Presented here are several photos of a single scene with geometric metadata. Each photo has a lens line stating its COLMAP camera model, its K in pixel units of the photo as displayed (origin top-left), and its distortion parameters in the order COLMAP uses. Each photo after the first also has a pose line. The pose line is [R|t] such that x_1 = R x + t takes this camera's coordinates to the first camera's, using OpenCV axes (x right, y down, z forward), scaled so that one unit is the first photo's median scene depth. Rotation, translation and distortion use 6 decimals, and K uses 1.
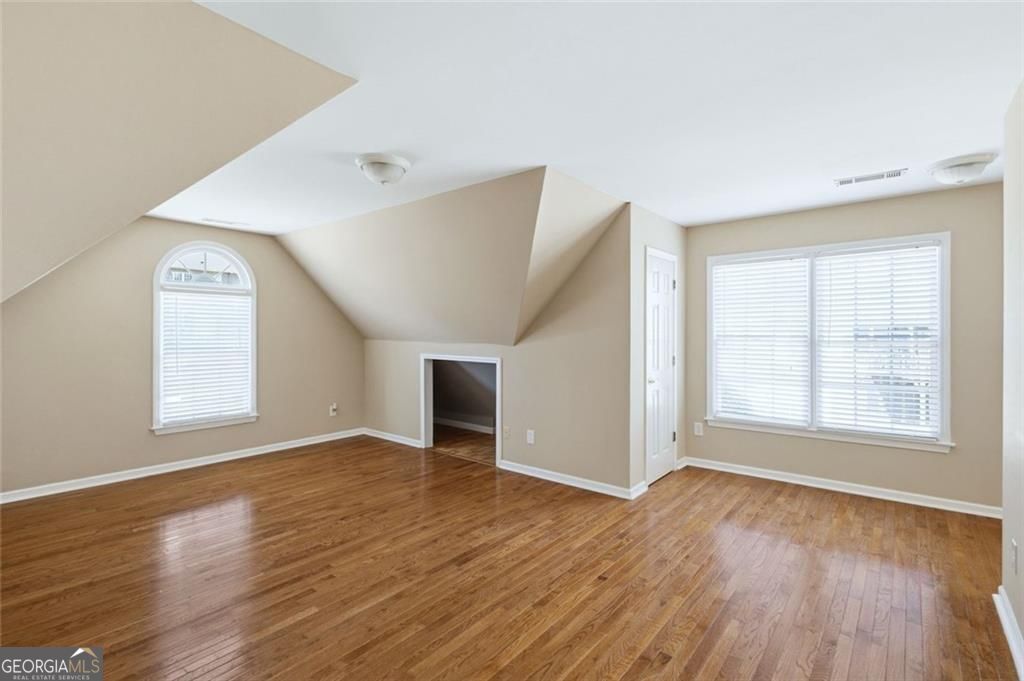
lens RADIAL K [[478.2, 0, 515.9], [0, 478.2, 336.1], [0, 0, 1]] dist [-0.000264, -0.000213]
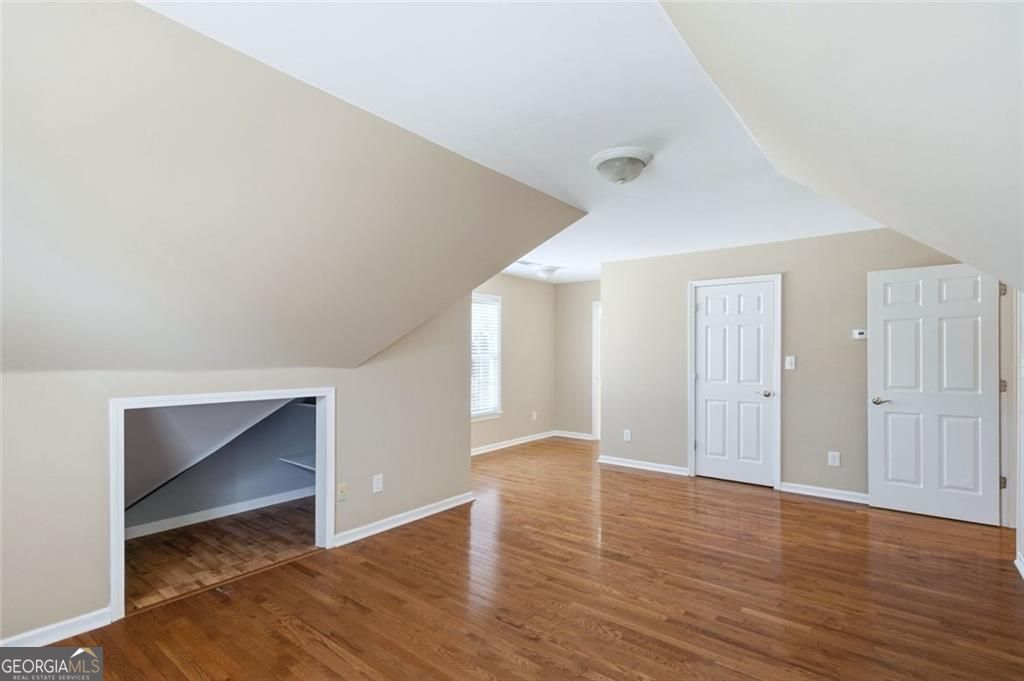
lens RADIAL K [[492.7, 0, 513.1], [0, 492.7, 348.3], [0, 0, 1]] dist [0.000682, -0.000042]
pose [[-0.020778, 0.003734, 0.999777, -1.071880], [0.005413, 0.999979, -0.003622, -0.008511], [-0.999769, 0.005337, -0.020798, 1.086327]]
